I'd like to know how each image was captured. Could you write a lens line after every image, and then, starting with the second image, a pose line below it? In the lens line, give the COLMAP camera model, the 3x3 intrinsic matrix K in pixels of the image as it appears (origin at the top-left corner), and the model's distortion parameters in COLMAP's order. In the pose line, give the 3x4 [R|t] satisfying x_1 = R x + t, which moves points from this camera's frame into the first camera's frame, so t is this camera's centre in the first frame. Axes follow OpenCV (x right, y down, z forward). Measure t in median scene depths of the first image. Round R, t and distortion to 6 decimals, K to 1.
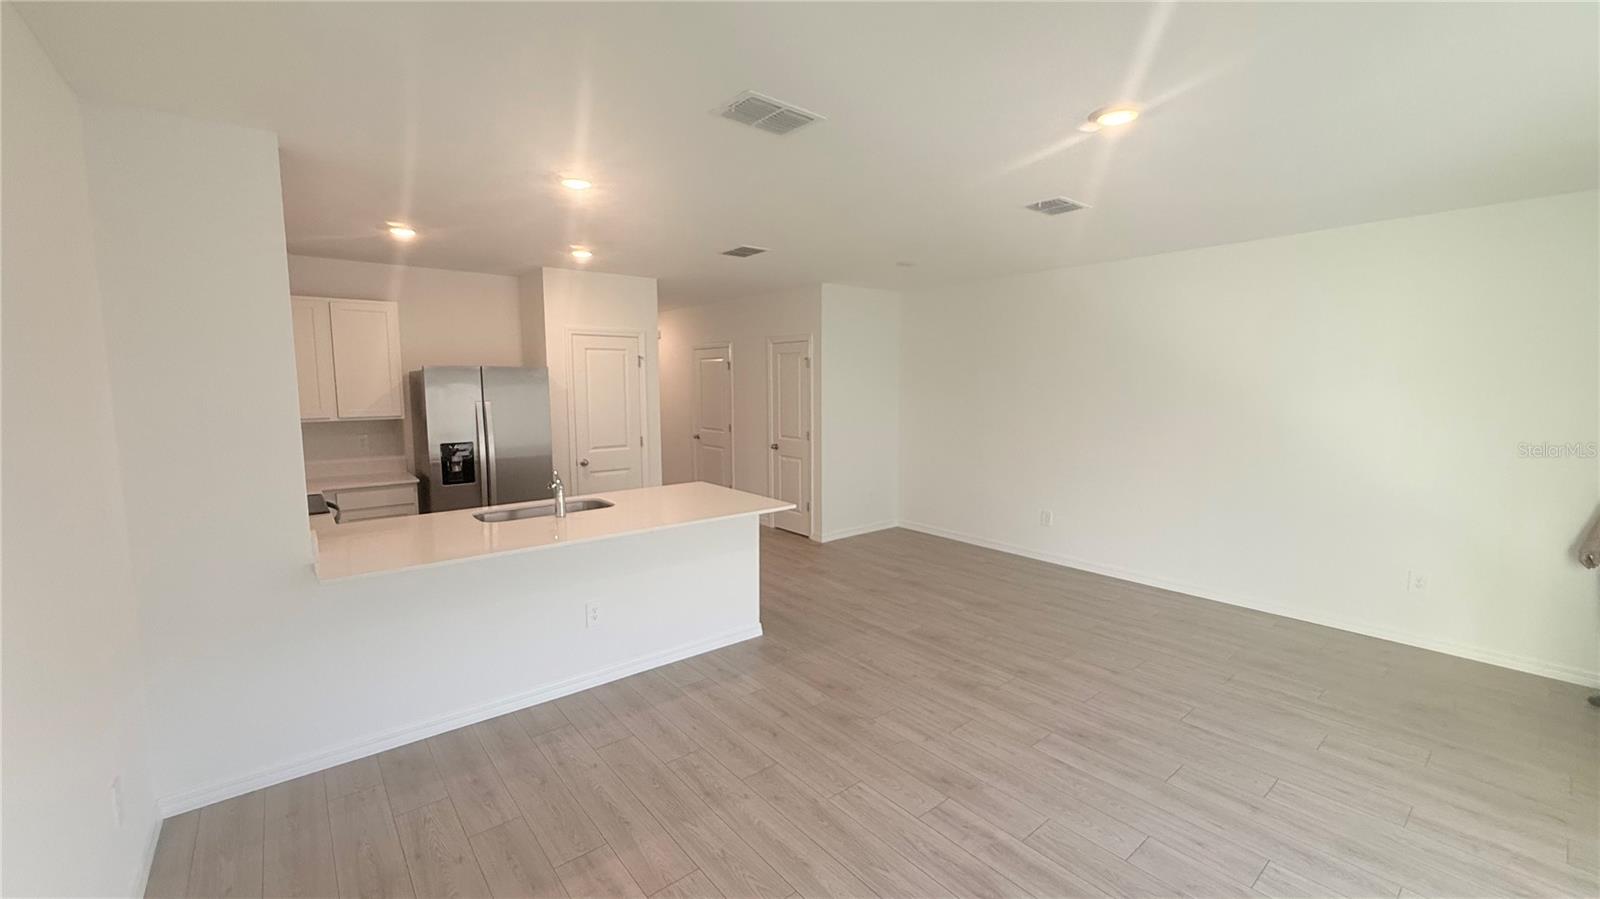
lens RADIAL K [[637.6, 0, 800.0], [0, 637.6, 449.5], [0, 0, 1]] dist [-0.000879, 0.000030]
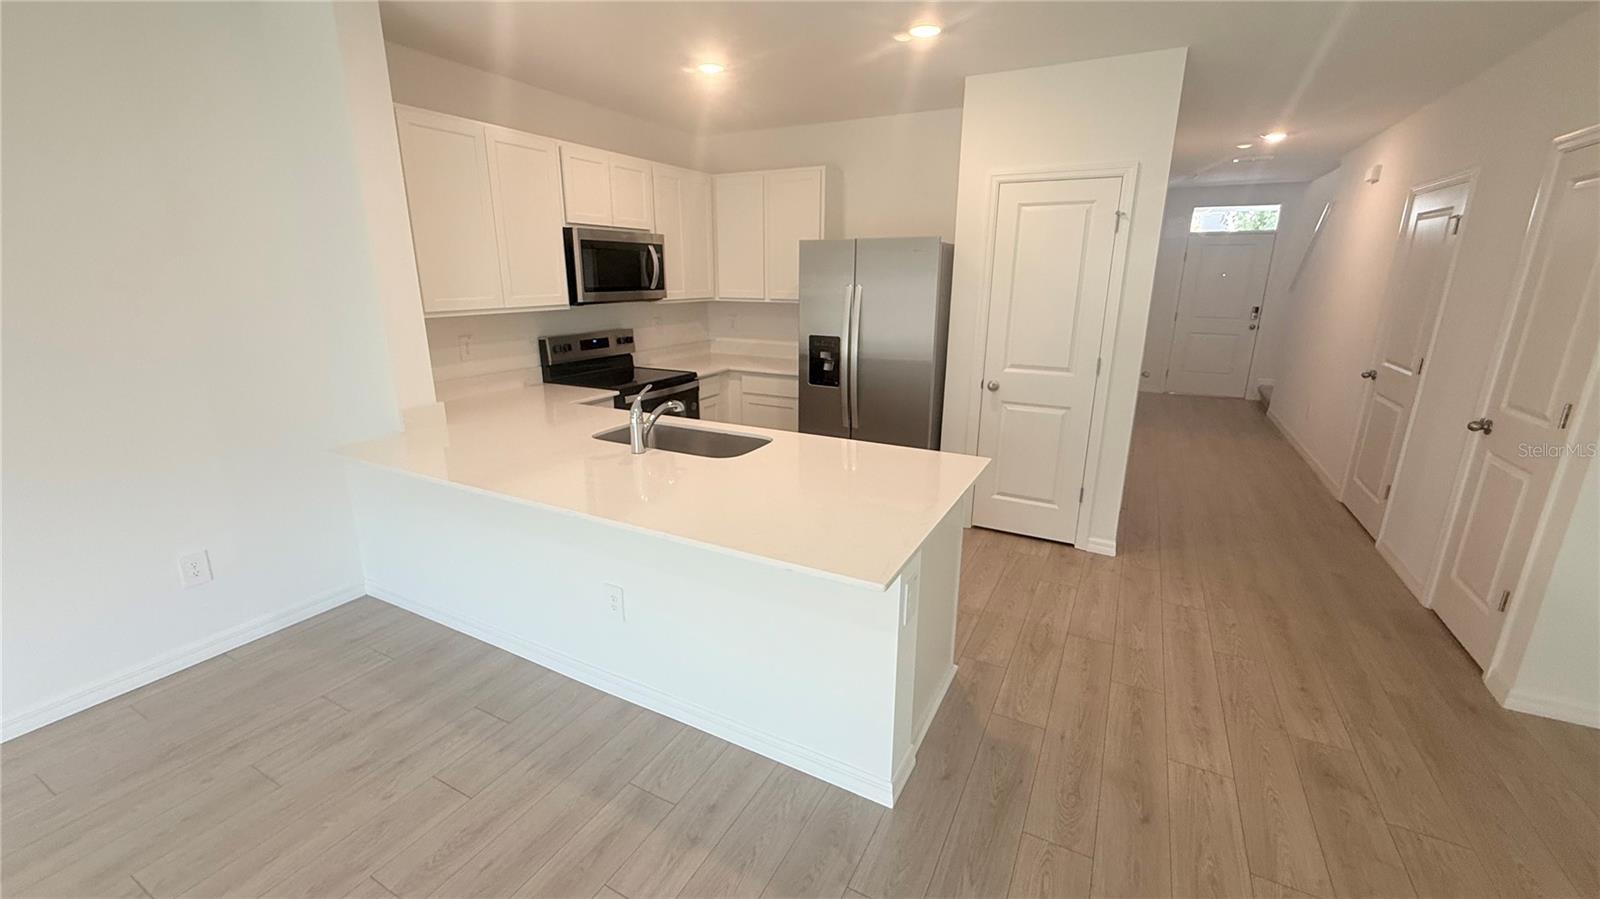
lens RADIAL K [[637.6, 0, 800.0], [0, 637.6, 449.5], [0, 0, 1]] dist [-0.000879, 0.000030]
pose [[0.388227, 0.252676, -0.886248, 0.302406], [-0.103748, 0.967548, 0.230407, -0.075034], [0.915705, 0.002496, 0.401843, 0.859410]]
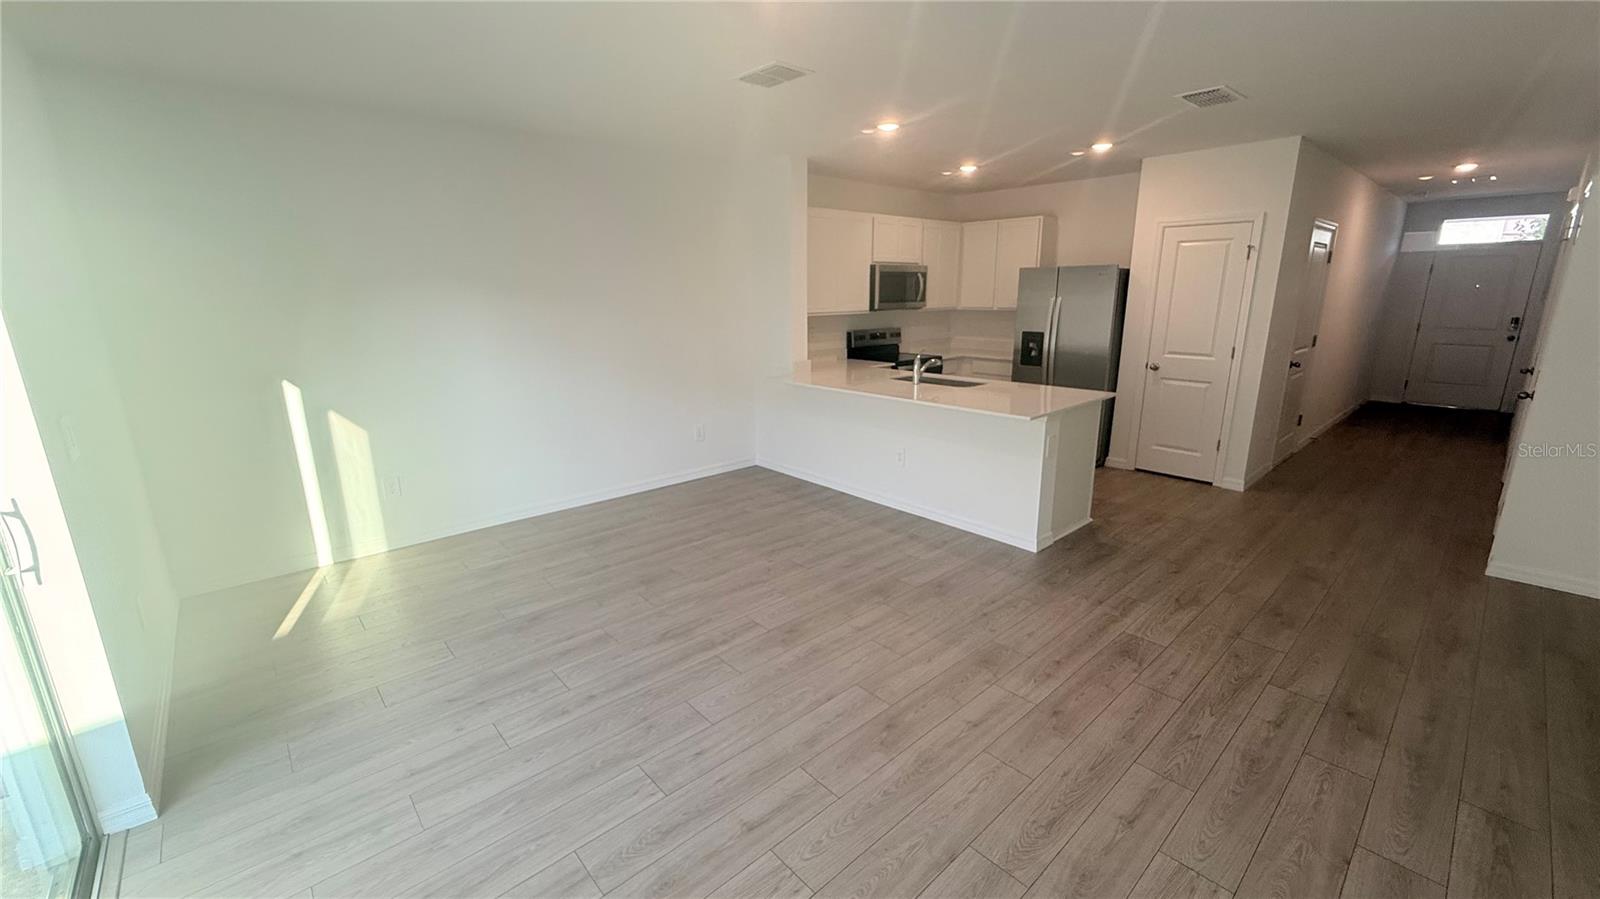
lens RADIAL K [[637.6, 0, 800.0], [0, 637.6, 449.5], [0, 0, 1]] dist [-0.000879, 0.000030]
pose [[0.050059, 0.247072, -0.967703, 0.923149], [-0.097813, 0.965473, 0.241443, -0.060115], [0.993945, 0.082568, 0.072497, 0.653041]]
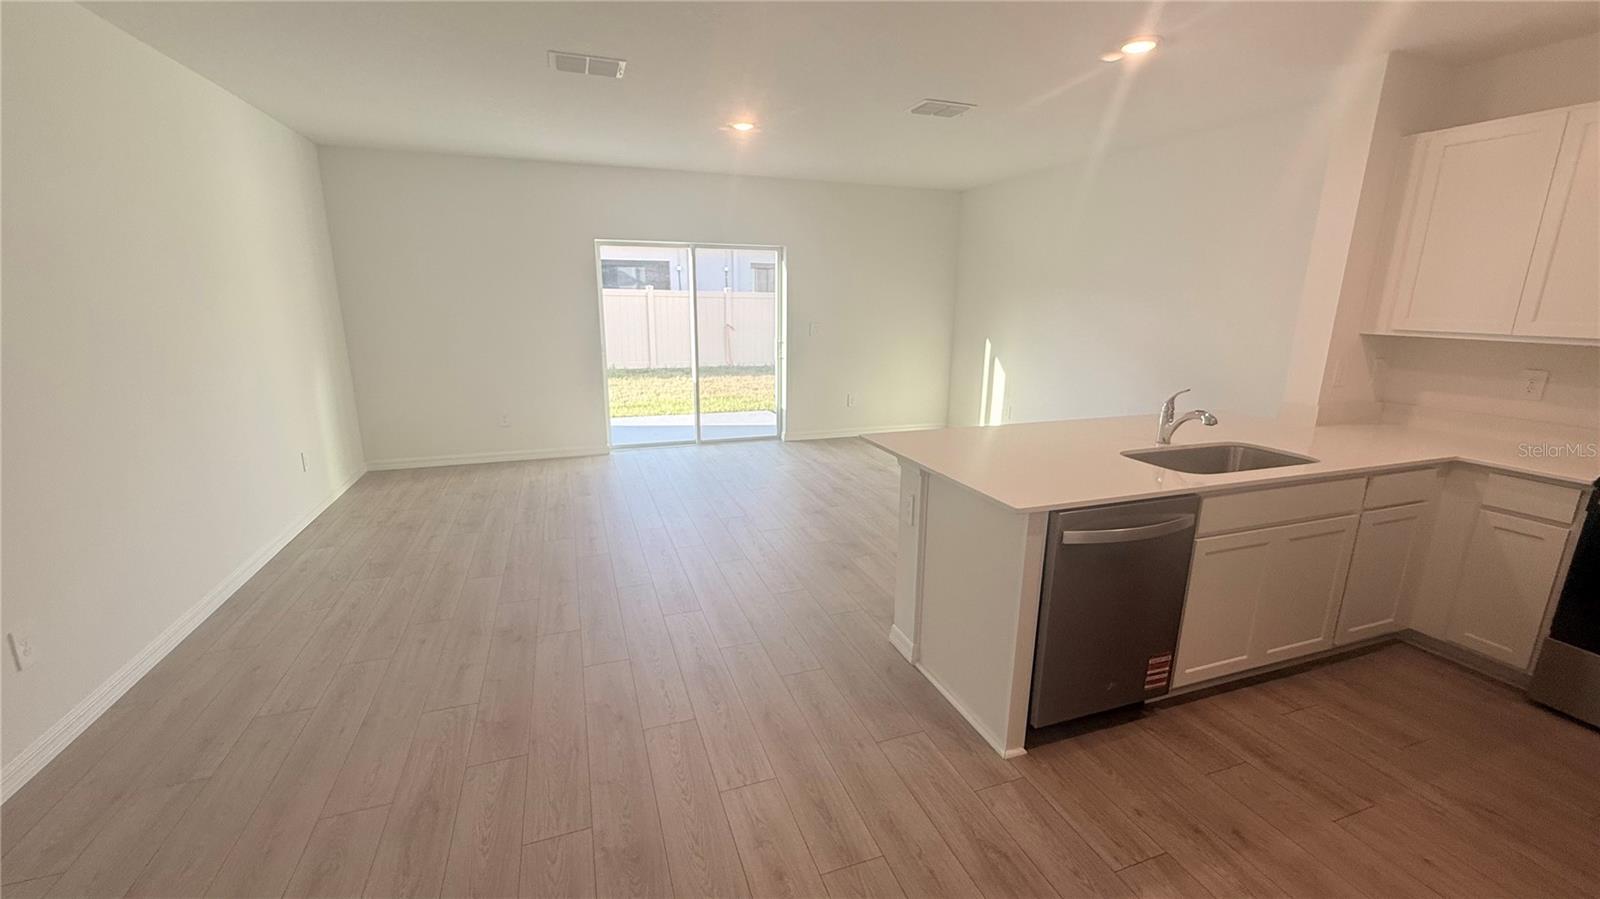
lens RADIAL K [[637.4, 0, 800.0], [0, 637.4, 449.5], [0, 0, 1]] dist [-0.000225, 0.000279]
pose [[-0.944159, -0.084268, 0.318533, -0.196559], [0.026832, 0.943867, 0.329234, -0.160231], [-0.328397, 0.319396, -0.888899, 1.822599]]
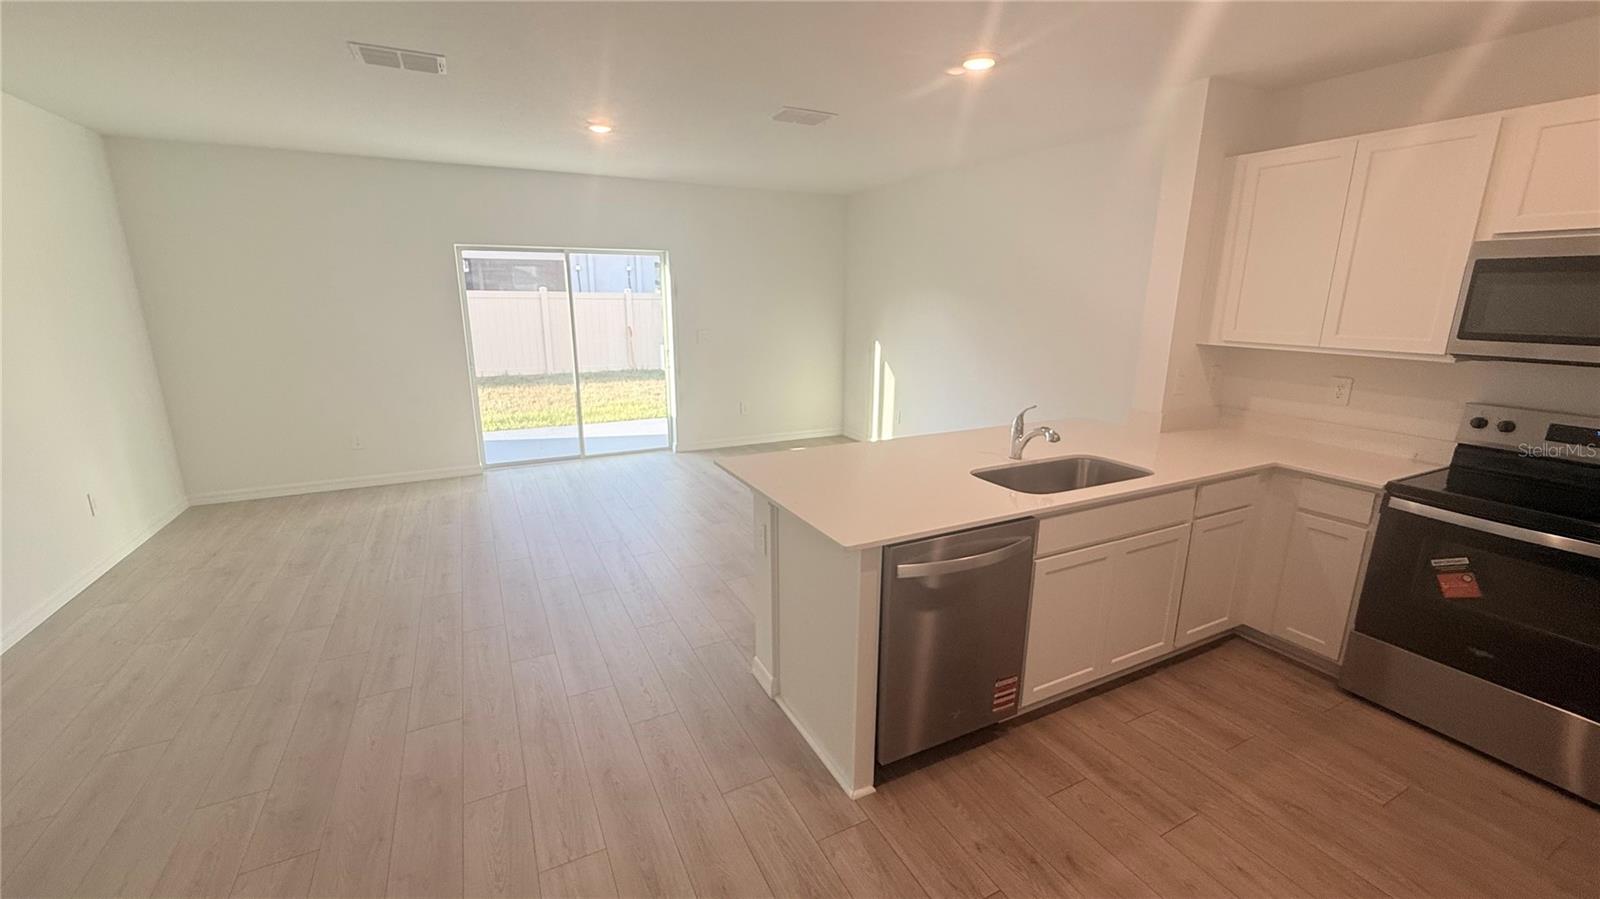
lens RADIAL K [[637.6, 0, 800.0], [0, 637.6, 449.5], [0, 0, 1]] dist [-0.000879, 0.000030]
pose [[-0.977795, -0.052270, 0.202938, -0.266992], [0.019690, 0.941195, 0.337289, -0.180107], [-0.208635, 0.333796, -0.919267, 1.755665]]
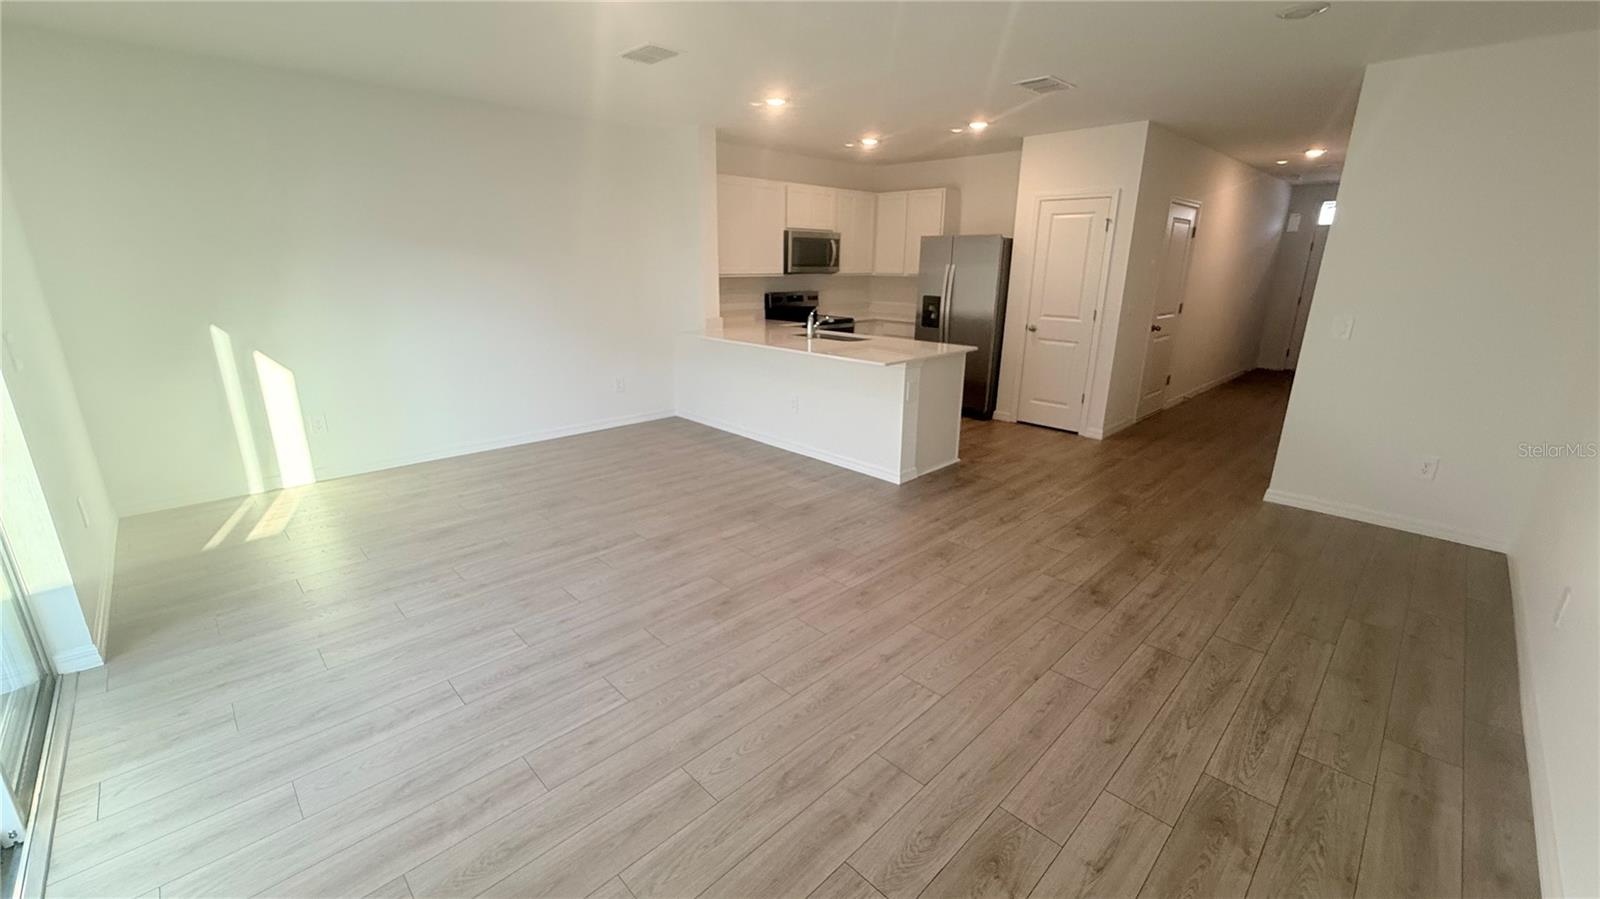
lens RADIAL K [[637.6, 0, 800.0], [0, 637.6, 449.5], [0, 0, 1]] dist [-0.000879, 0.000030]
pose [[0.094636, 0.287822, -0.952997, 1.088131], [-0.115902, 0.953969, 0.276606, -0.055573], [0.988742, 0.084277, 0.123639, 0.793611]]
